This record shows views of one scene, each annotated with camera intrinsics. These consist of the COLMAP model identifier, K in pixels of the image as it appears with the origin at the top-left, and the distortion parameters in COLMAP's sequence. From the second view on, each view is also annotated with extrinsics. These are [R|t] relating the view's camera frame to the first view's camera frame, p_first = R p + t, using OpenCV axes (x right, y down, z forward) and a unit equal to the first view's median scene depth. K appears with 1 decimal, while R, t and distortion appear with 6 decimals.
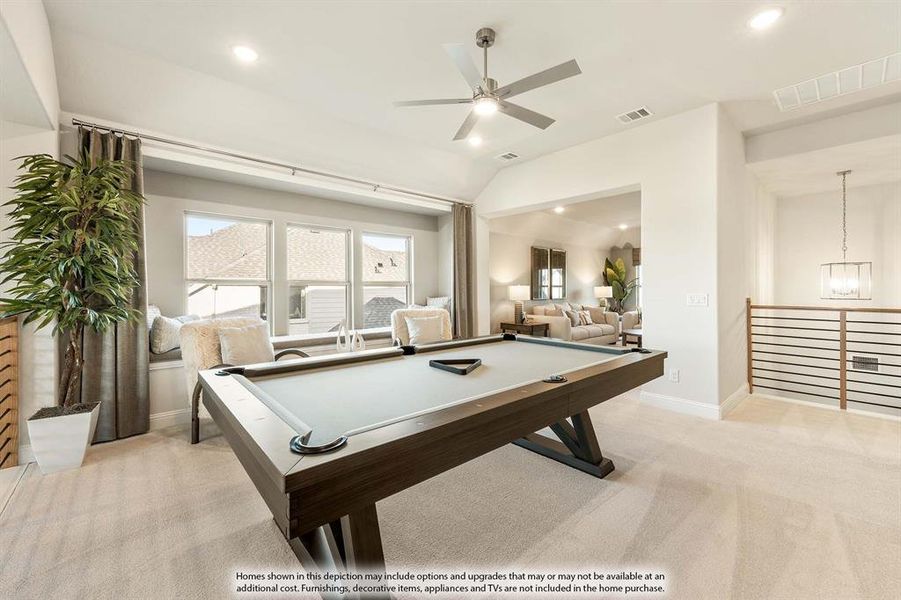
lens RADIAL K [[359.8, 0, 455.0], [0, 359.8, 297.4], [0, 0, 1]] dist [-0.001242, -0.000305]
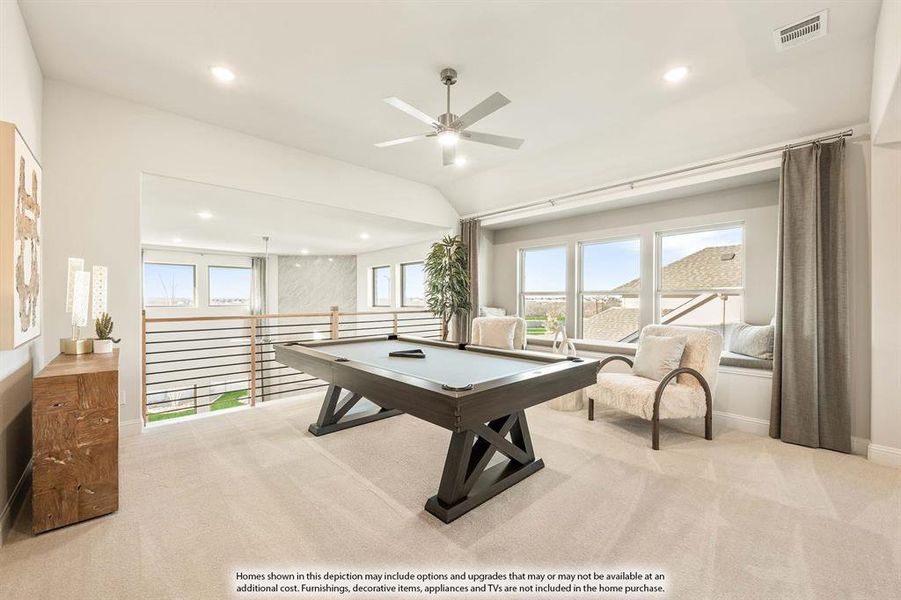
lens RADIAL K [[359.8, 0, 456.1], [0, 359.8, 298.3], [0, 0, 1]] dist [-0.001242, -0.000305]
pose [[0.025476, -0.000658, -0.999675, 0.750490], [-0.033370, 0.999442, -0.001508, -0.012050], [0.999118, 0.033398, 0.025440, 0.637691]]
